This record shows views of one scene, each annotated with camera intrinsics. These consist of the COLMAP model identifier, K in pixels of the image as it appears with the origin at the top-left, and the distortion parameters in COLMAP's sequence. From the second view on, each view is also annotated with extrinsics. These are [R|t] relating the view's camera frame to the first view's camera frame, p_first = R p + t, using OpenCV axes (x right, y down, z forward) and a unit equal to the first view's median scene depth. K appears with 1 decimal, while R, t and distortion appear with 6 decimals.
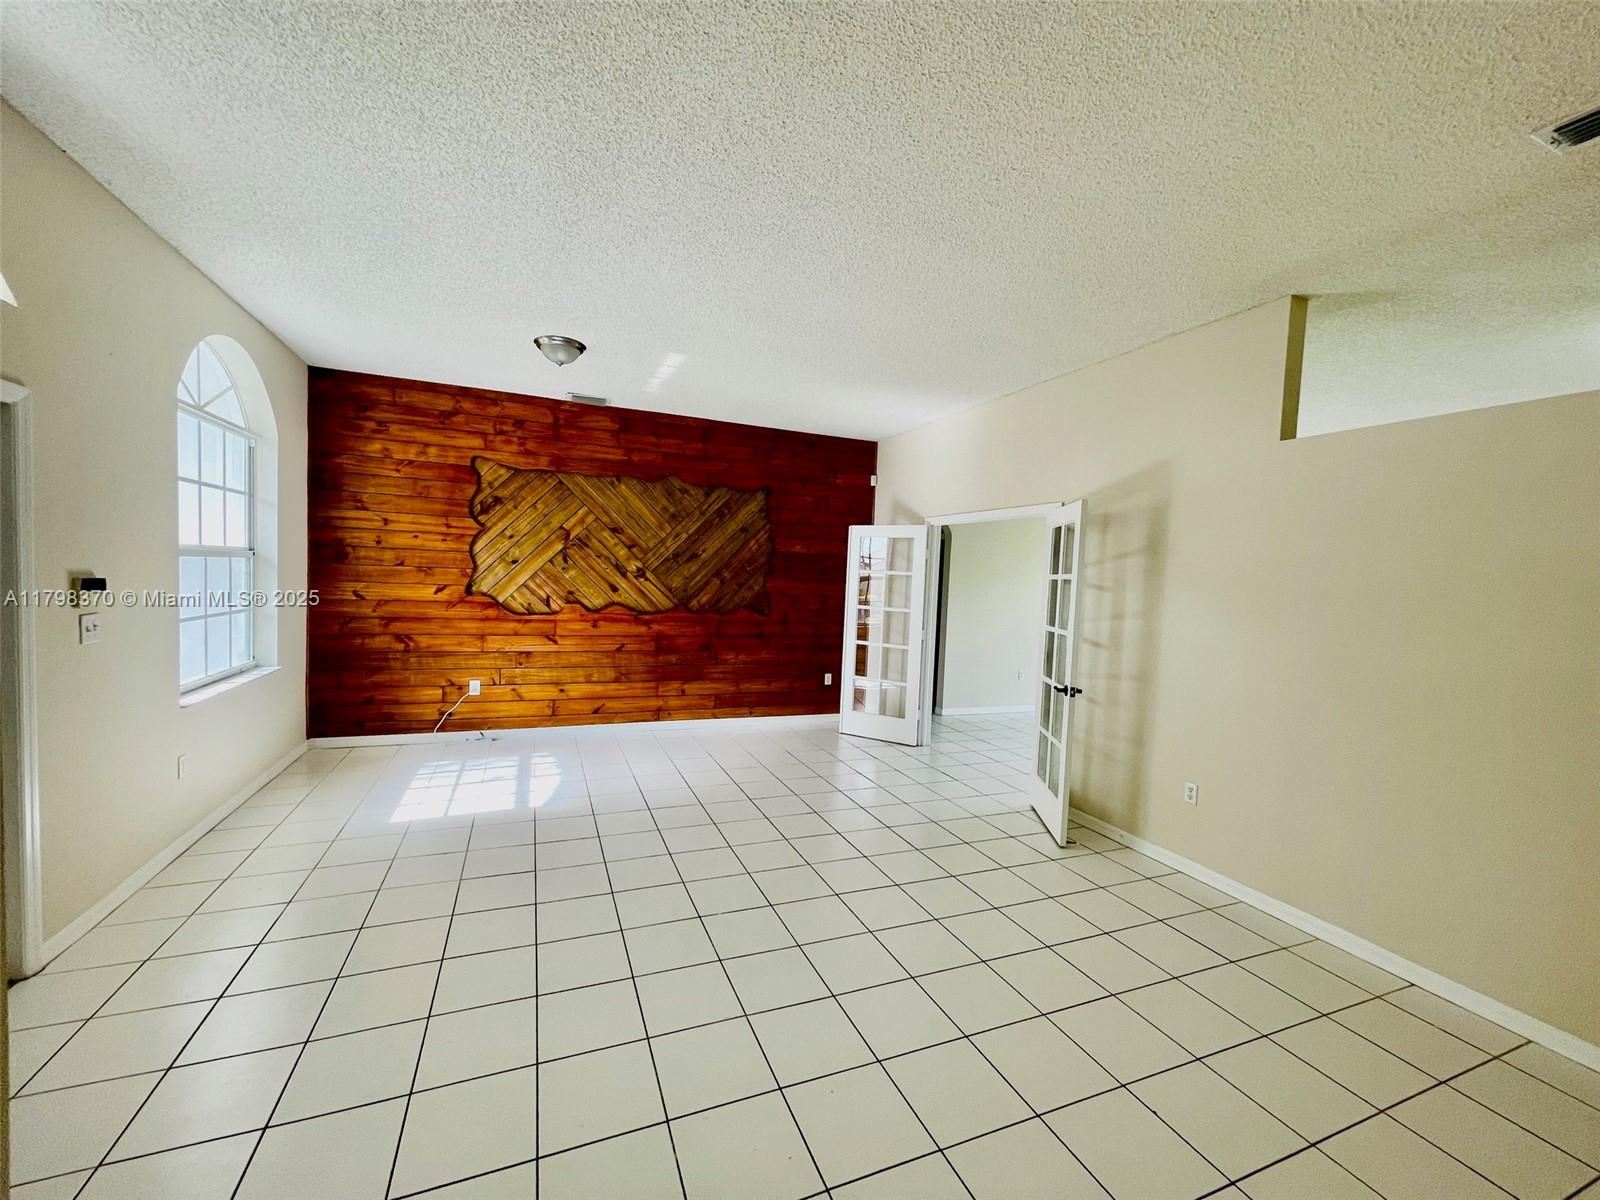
lens RADIAL K [[644.6, 0, 798.5], [0, 644.6, 600.0], [0, 0, 1]] dist [-0.002295, -0.000432]
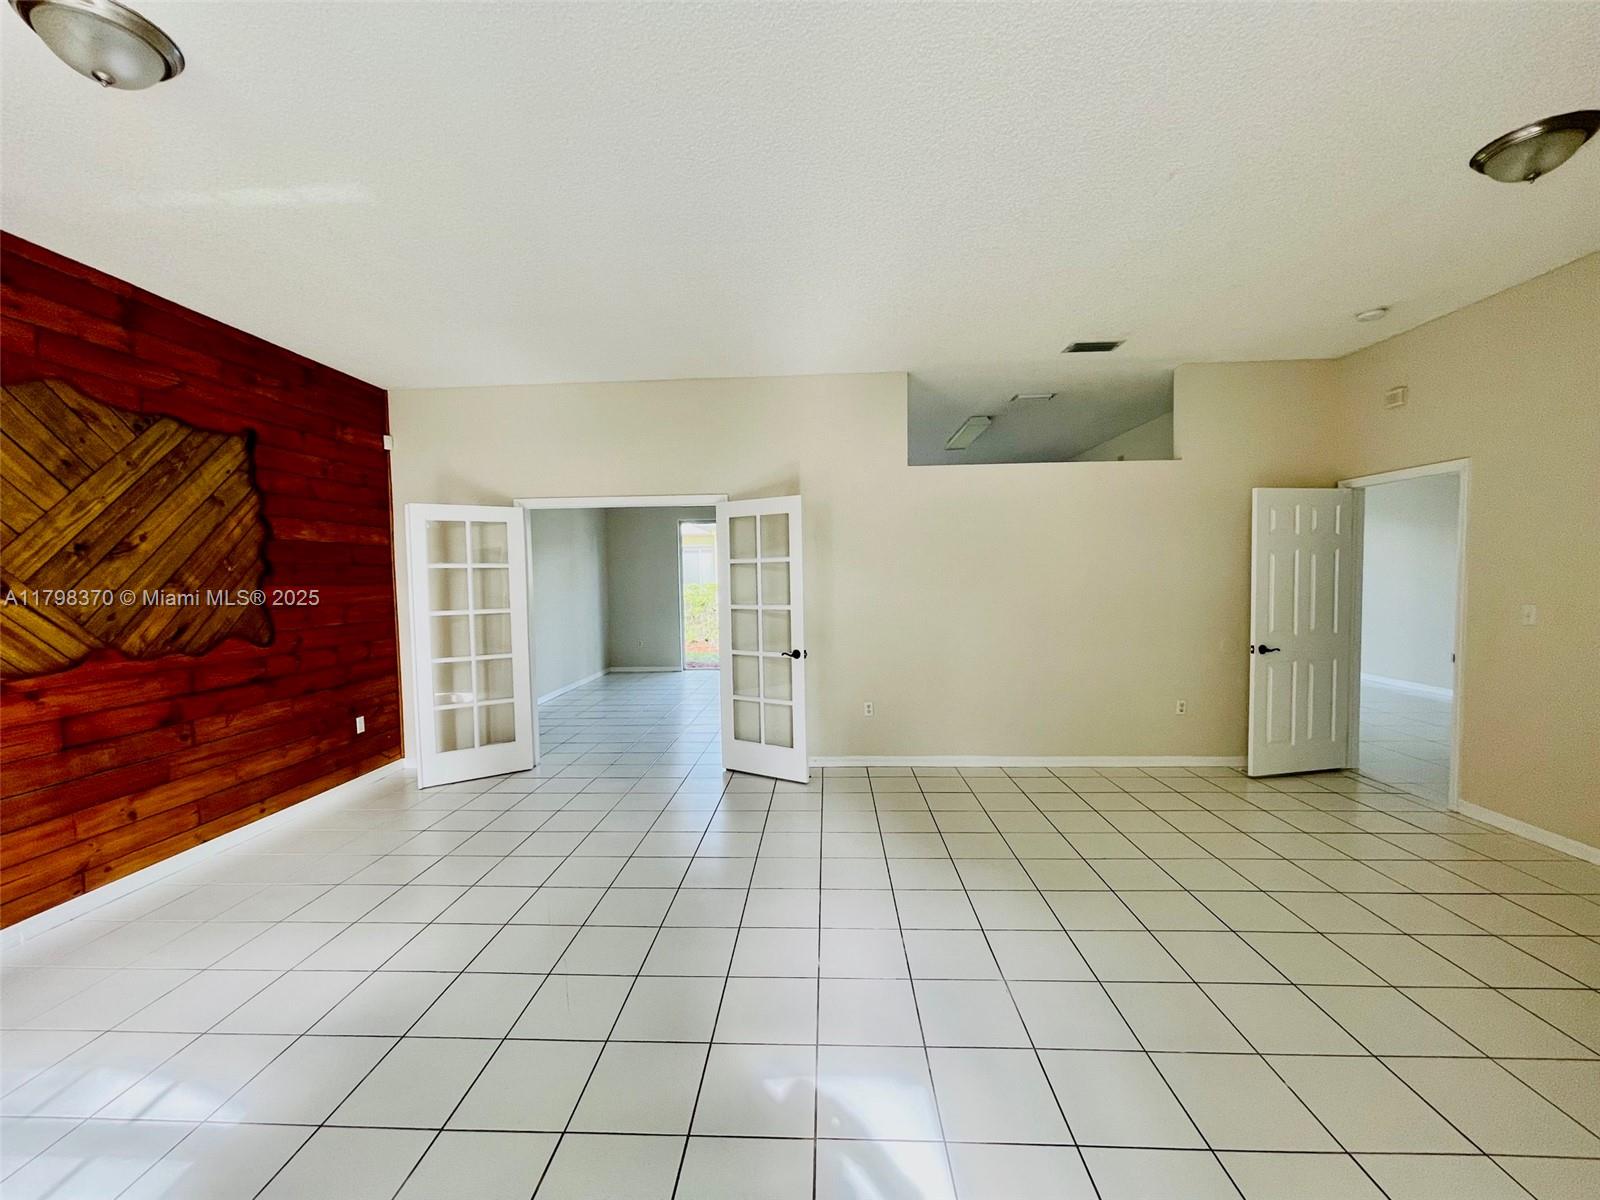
lens RADIAL K [[644.6, 0, 800.9], [0, 644.6, 605.2], [0, 0, 1]] dist [-0.002295, -0.000432]
pose [[0.411233, -0.092423, 0.906832, -0.405263], [0.074635, 0.994920, 0.067555, -0.017516], [-0.908469, 0.039901, 0.416042, 0.303629]]
